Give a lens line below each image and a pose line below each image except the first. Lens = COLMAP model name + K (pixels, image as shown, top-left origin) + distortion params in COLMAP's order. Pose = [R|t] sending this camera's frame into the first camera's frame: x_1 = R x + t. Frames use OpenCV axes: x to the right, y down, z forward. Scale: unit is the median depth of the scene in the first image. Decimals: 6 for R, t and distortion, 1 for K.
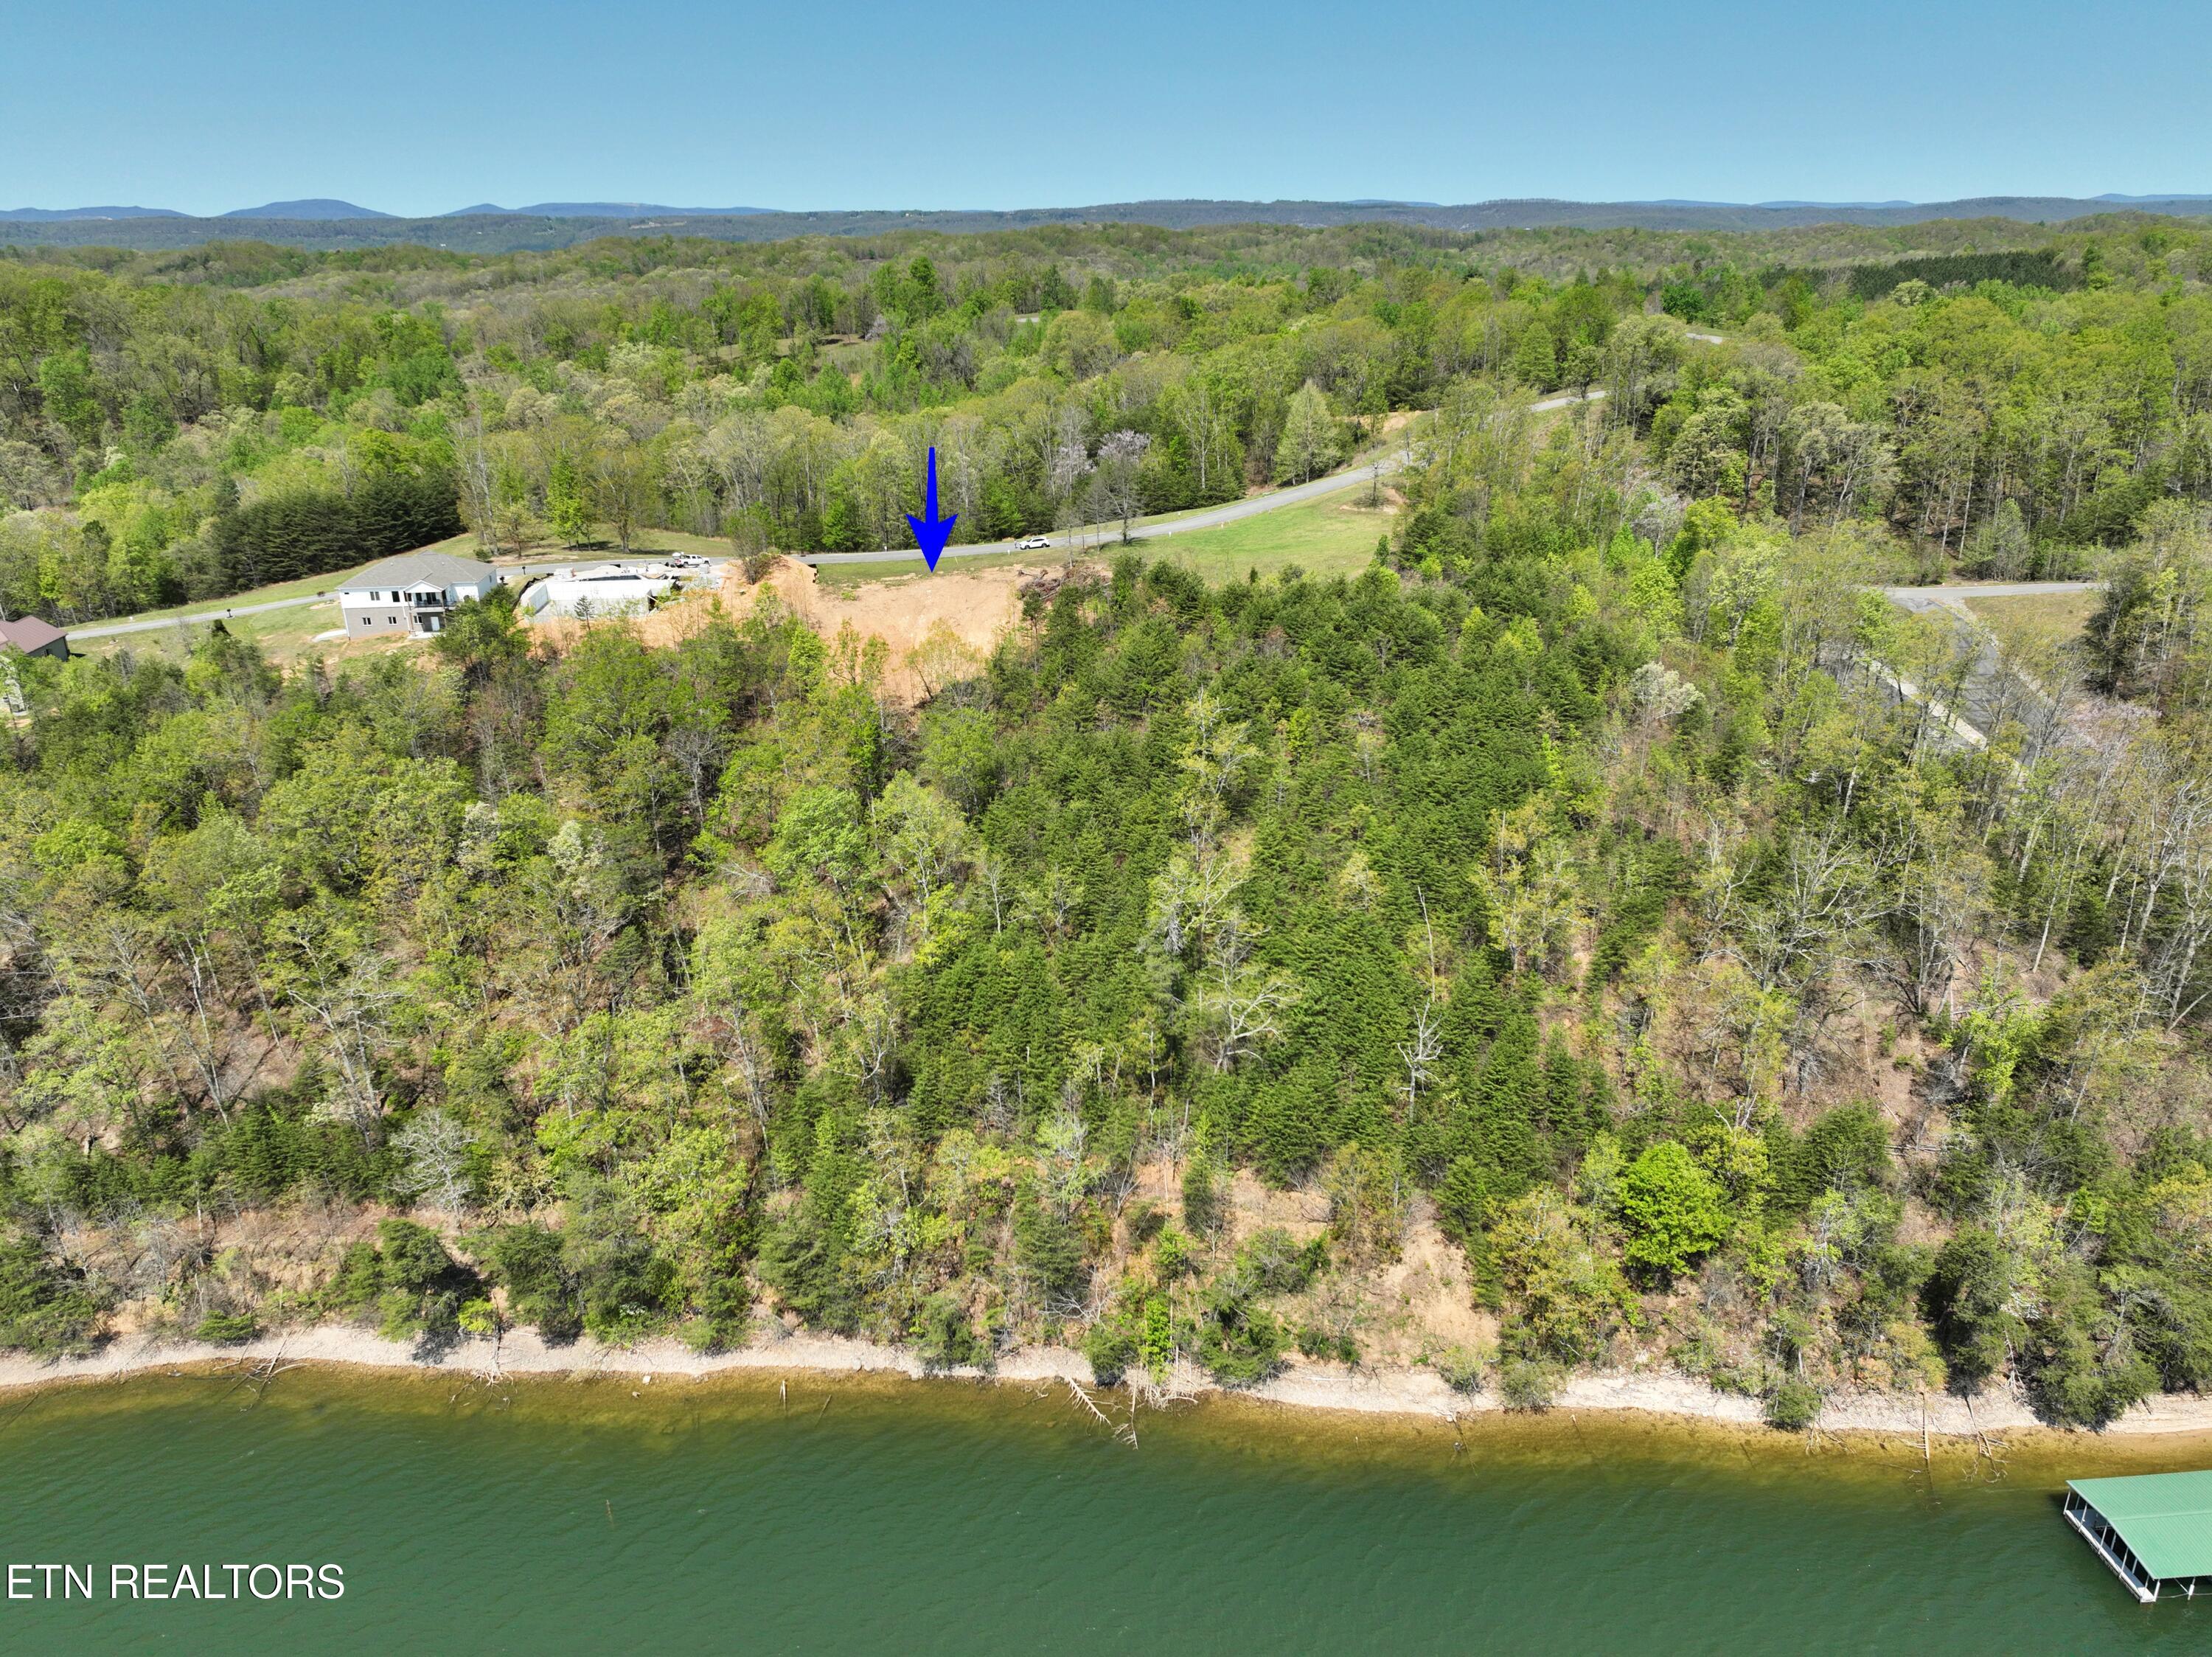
lens RADIAL K [[1557.7, 0, 1110.2], [0, 1557.7, 818.9], [0, 0, 1]] dist [0.001525, 0.015760]
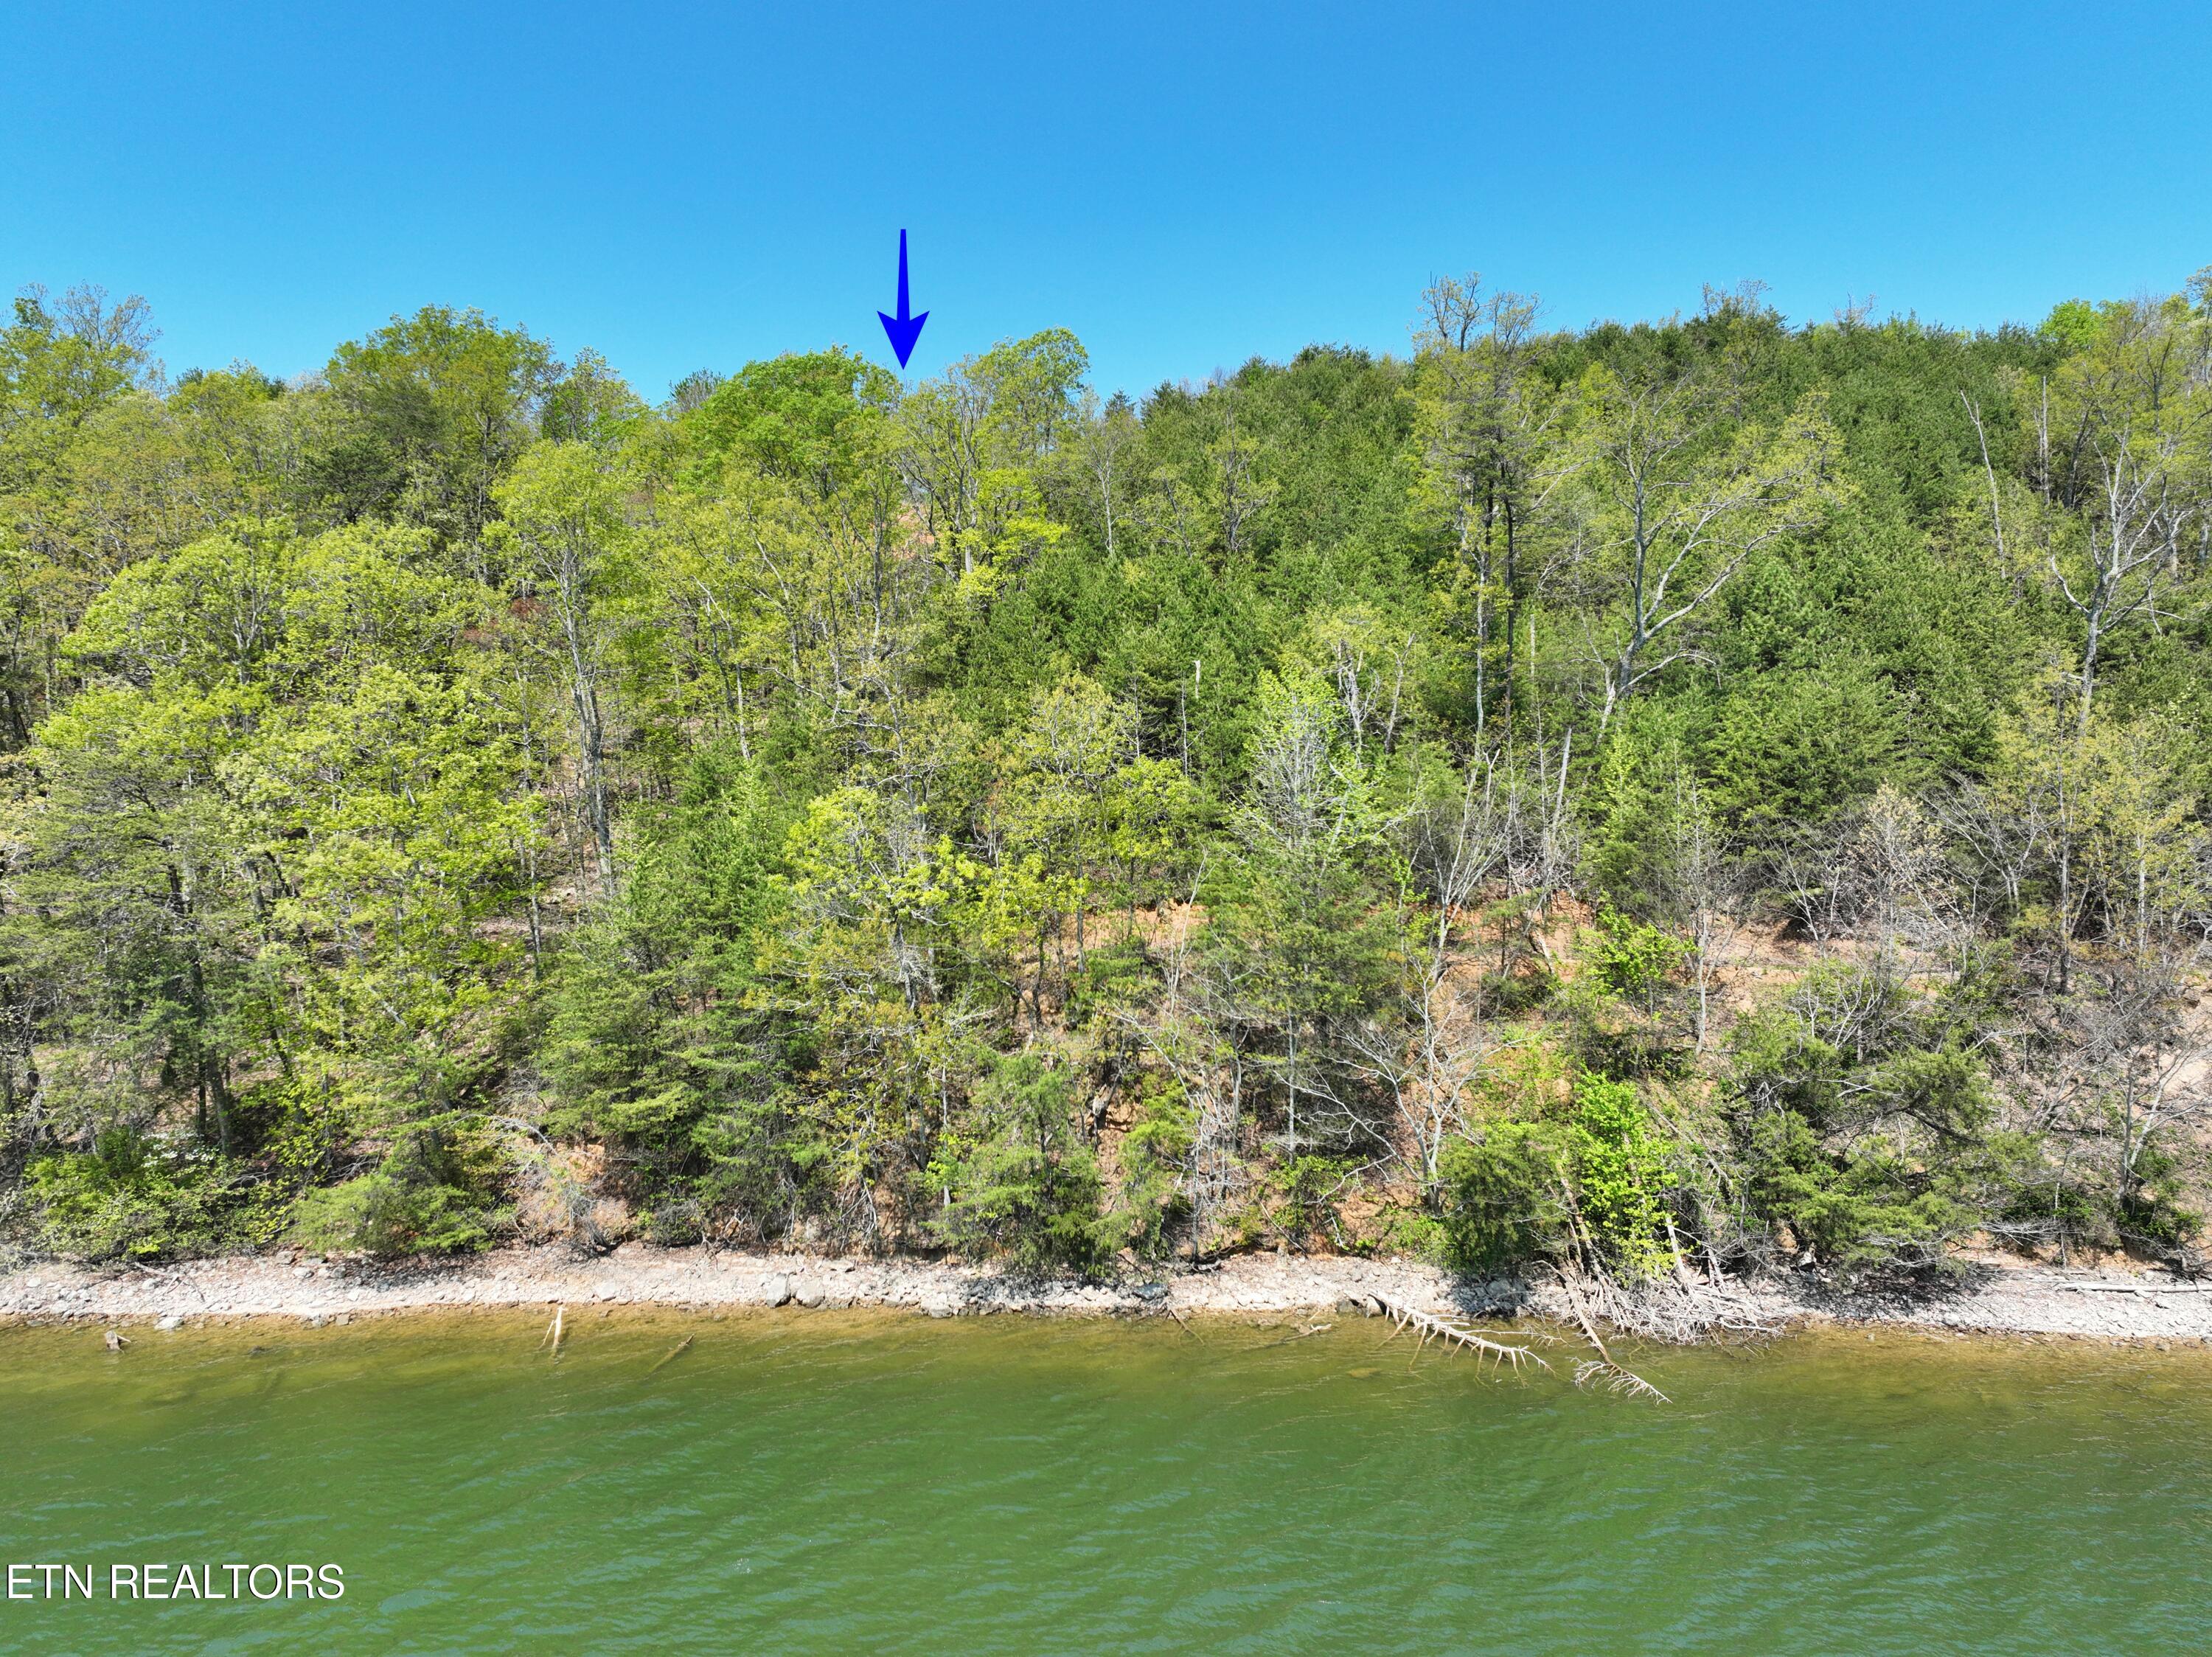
lens RADIAL K [[1557.7, 0, 1106.1], [0, 1557.7, 832.2], [0, 0, 1]] dist [0.001525, 0.015760]
pose [[0.999886, -0.000384, 0.015066, -0.086046], [0.005647, 0.936392, -0.350910, 0.352288], [-0.013973, 0.350956, 0.936288, 0.584077]]
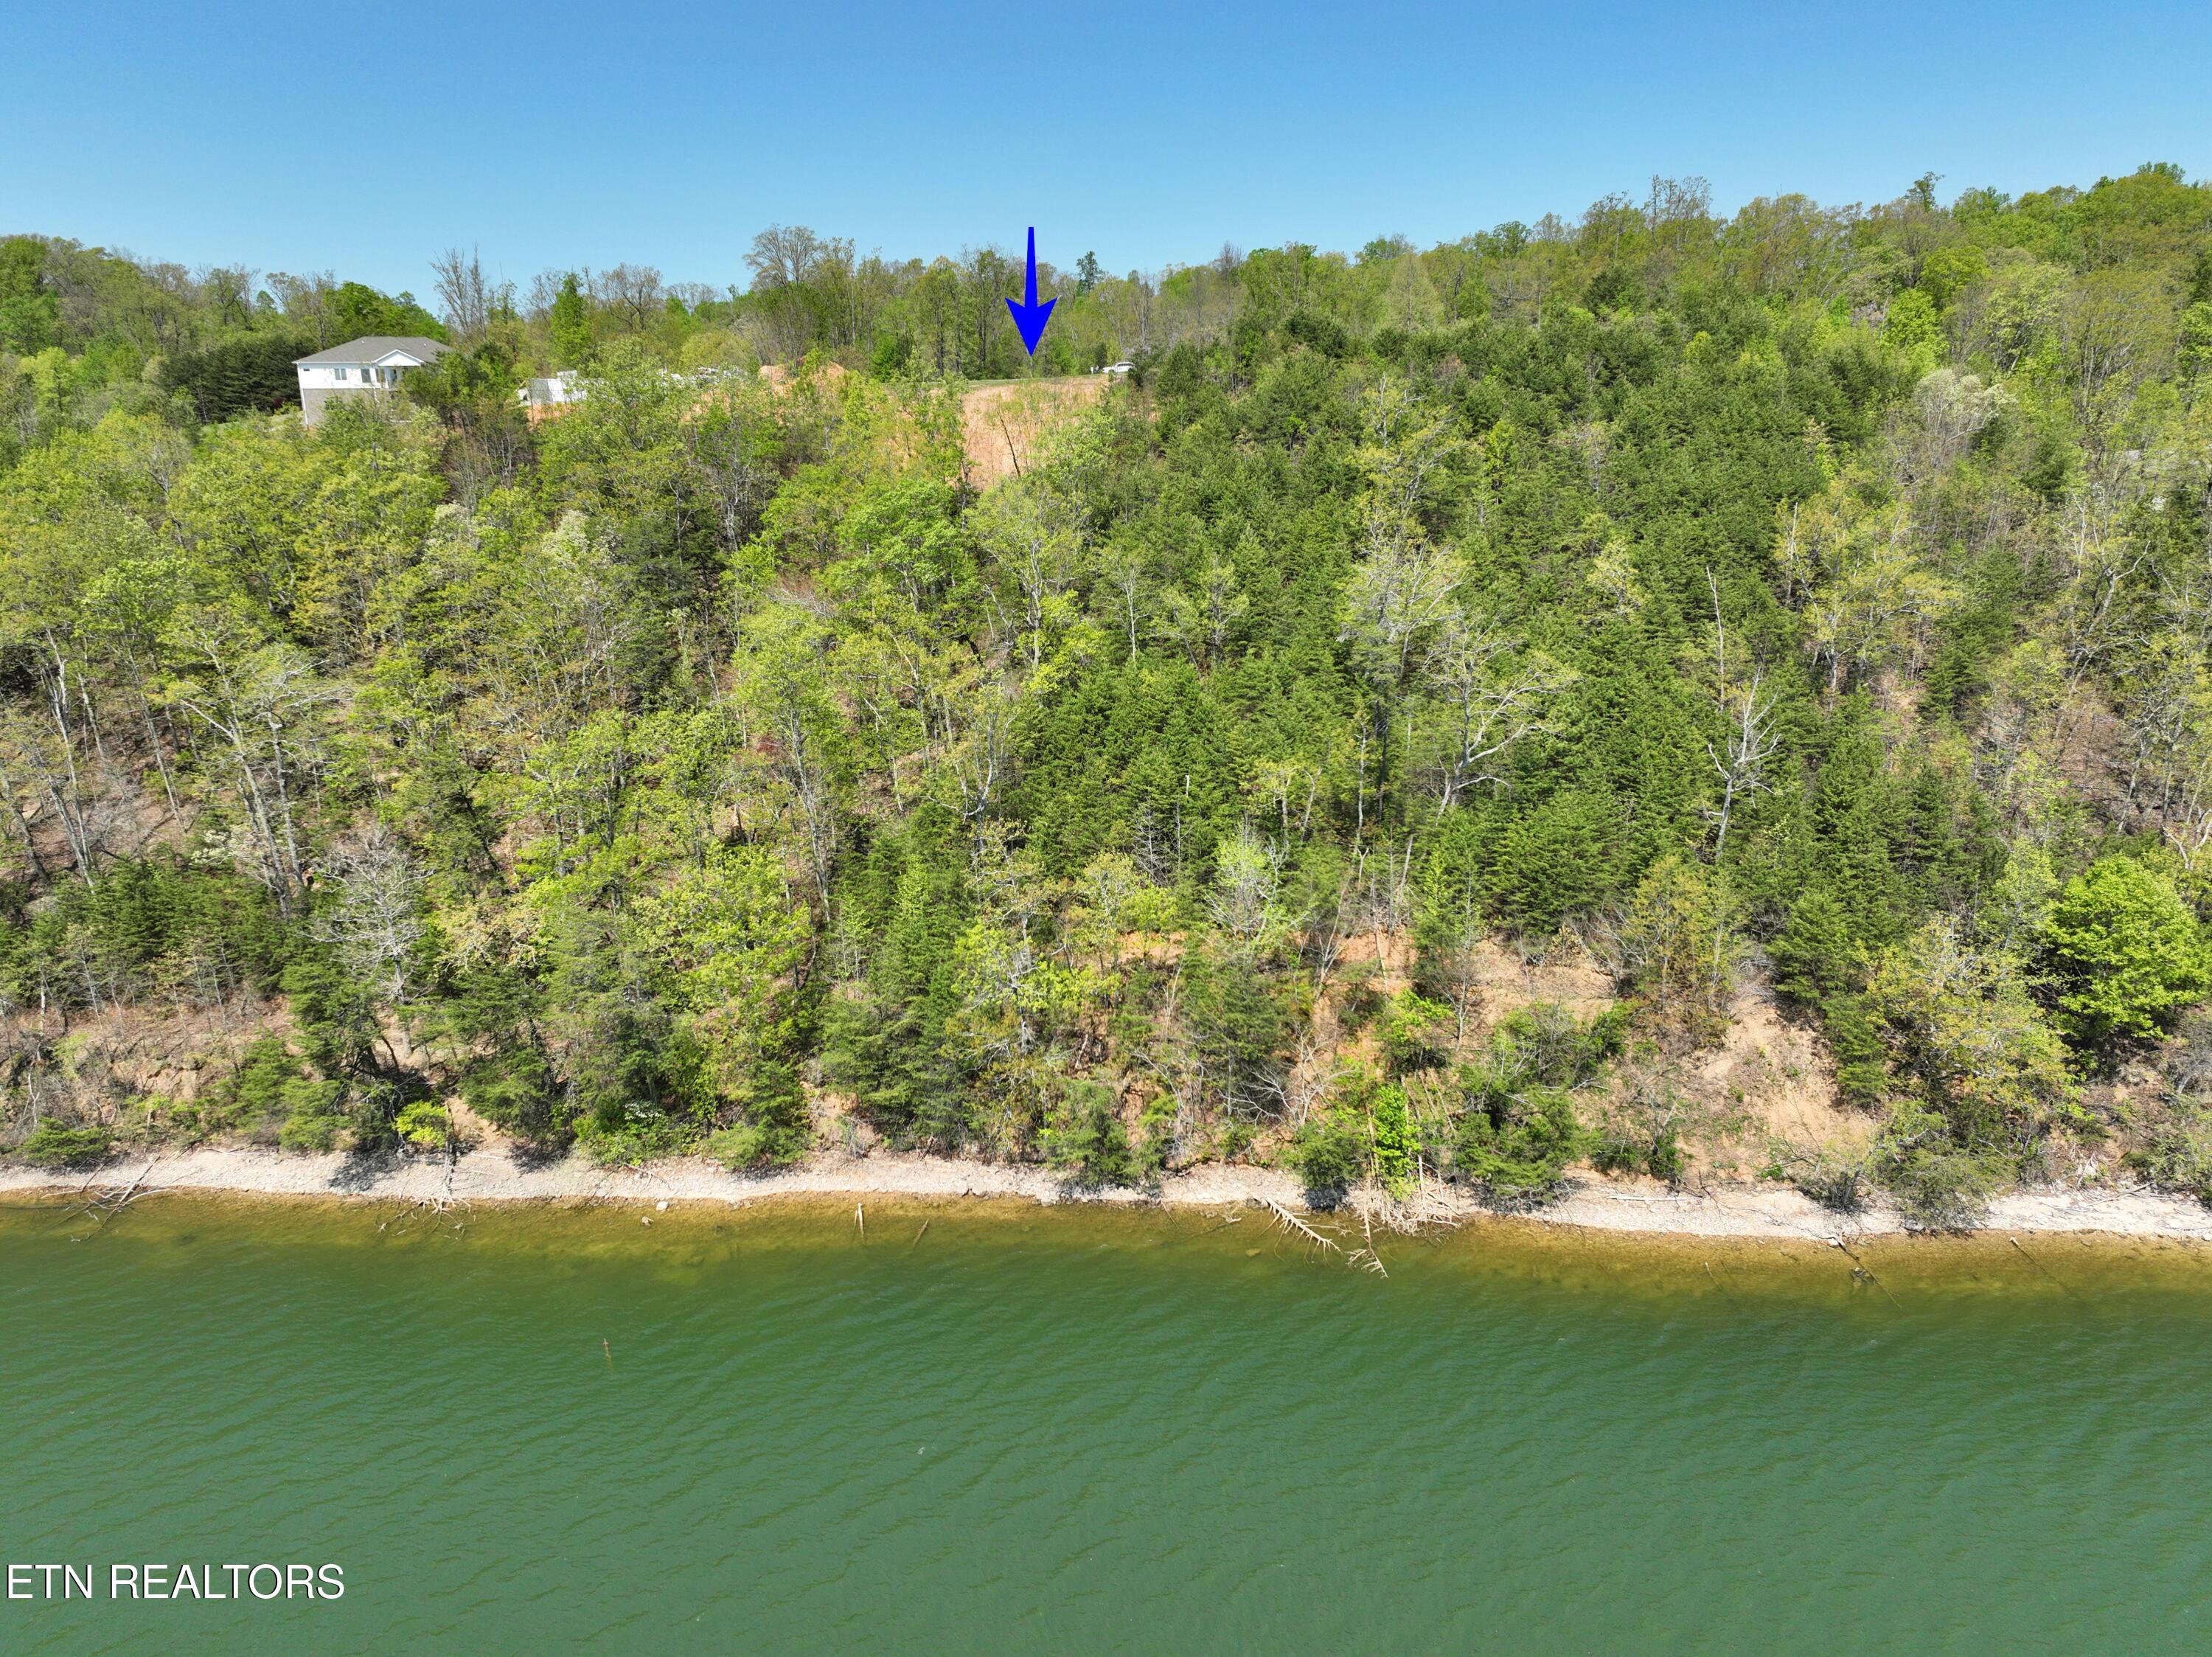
lens RADIAL K [[1557.7, 0, 1112.8], [0, 1557.7, 818.8], [0, 0, 1]] dist [0.001525, 0.015760]
pose [[0.999981, -0.000107, 0.006095, -0.092271], [0.000630, 0.996302, -0.085924, 0.228434], [-0.006063, 0.085926, 0.996283, 0.266785]]
